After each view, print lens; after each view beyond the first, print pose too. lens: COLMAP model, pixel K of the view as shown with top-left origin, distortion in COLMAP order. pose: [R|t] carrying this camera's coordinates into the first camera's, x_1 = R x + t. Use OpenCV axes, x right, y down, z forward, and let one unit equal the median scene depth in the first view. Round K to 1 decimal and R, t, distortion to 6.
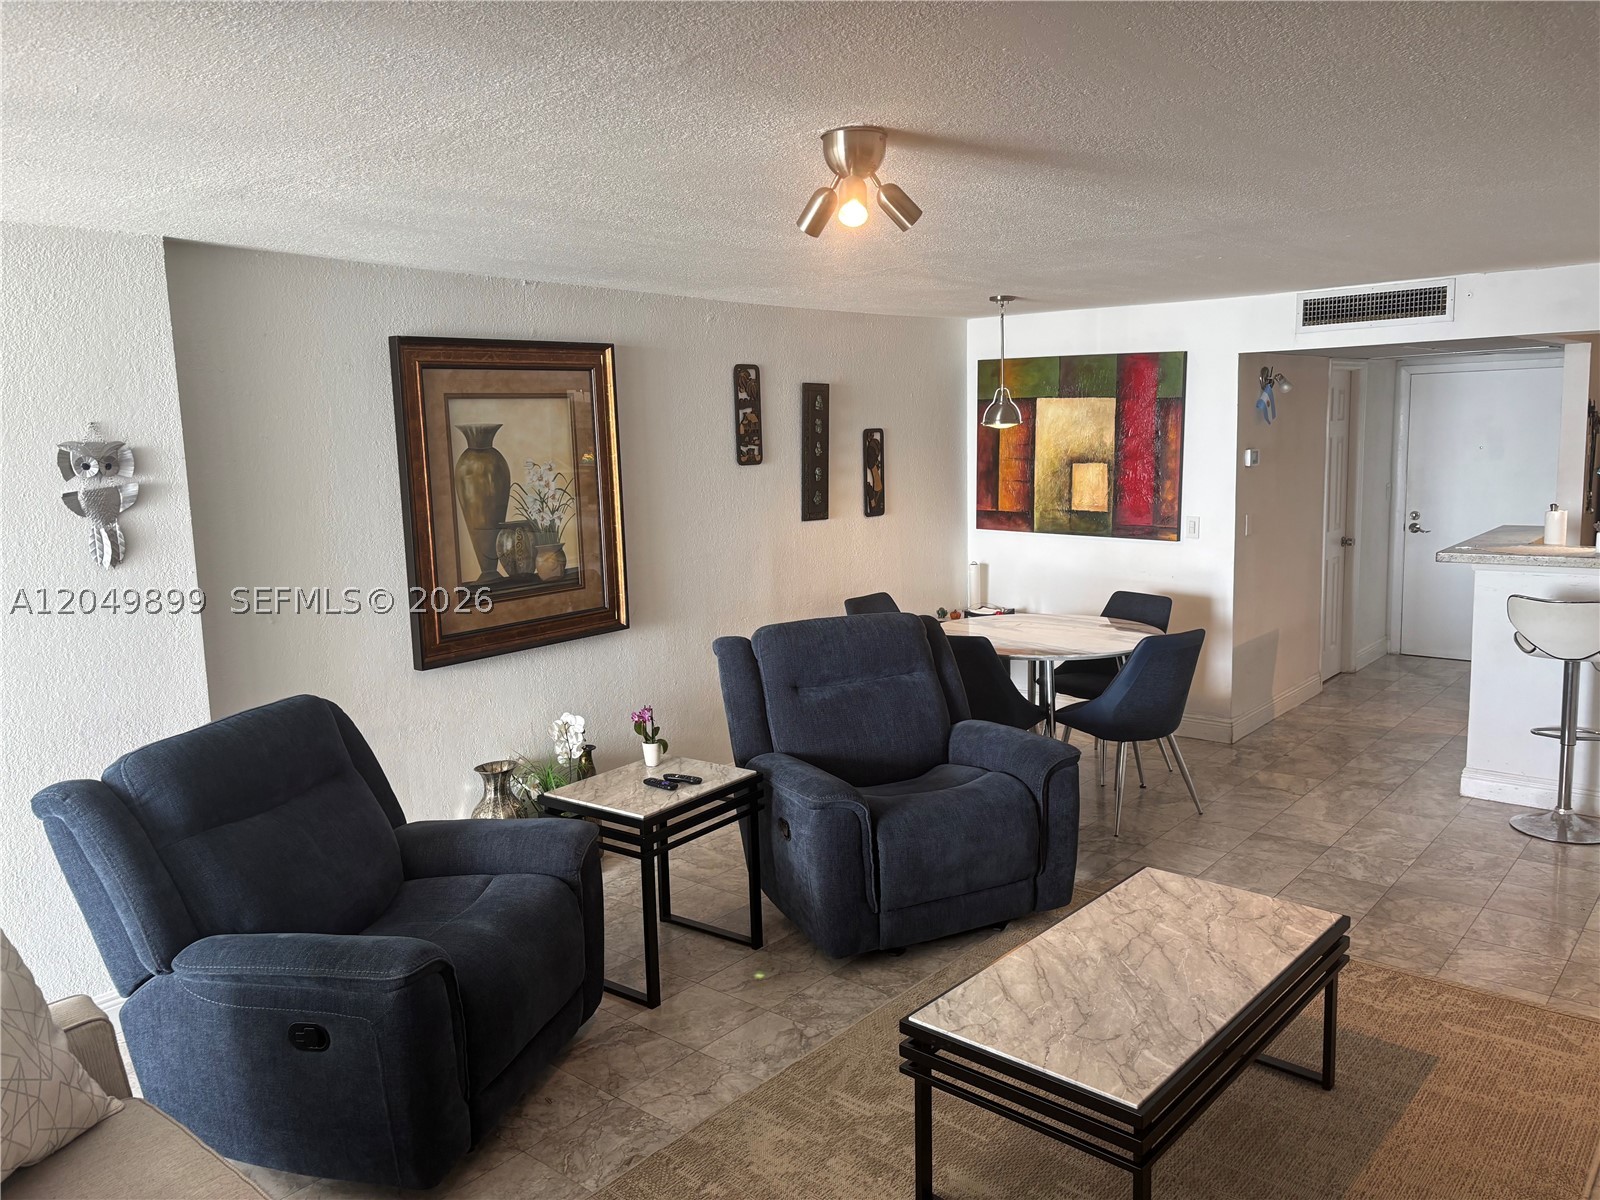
lens RADIAL K [[1221.8, 0, 794.3], [0, 1221.8, 598.8], [0, 0, 1]] dist [0.046052, -0.003454]
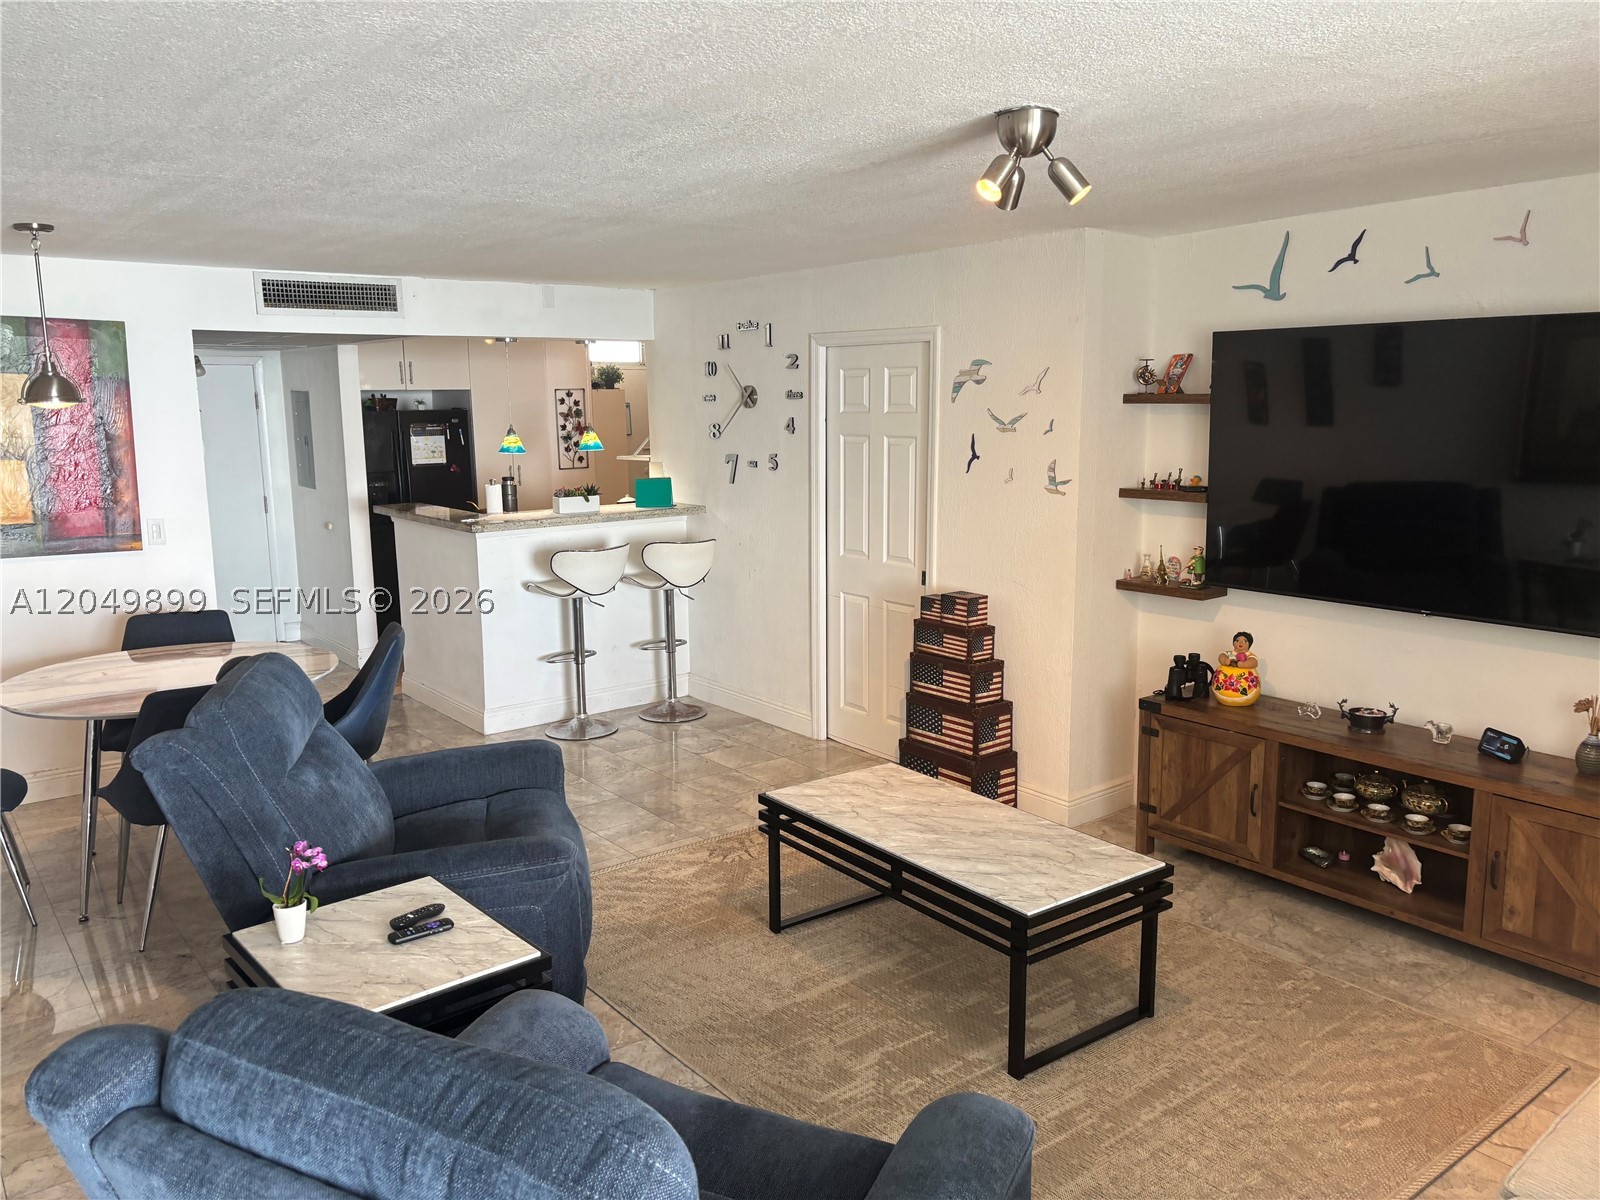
lens RADIAL K [[1221.8, 0, 791.9], [0, 1221.8, 601.0], [0, 0, 1]] dist [0.046052, -0.003454]
pose [[0.195701, -0.138575, 0.970823, -0.625512], [0.148153, 0.982781, 0.110417, -0.059603], [-0.969408, 0.122222, 0.212862, 0.588838]]
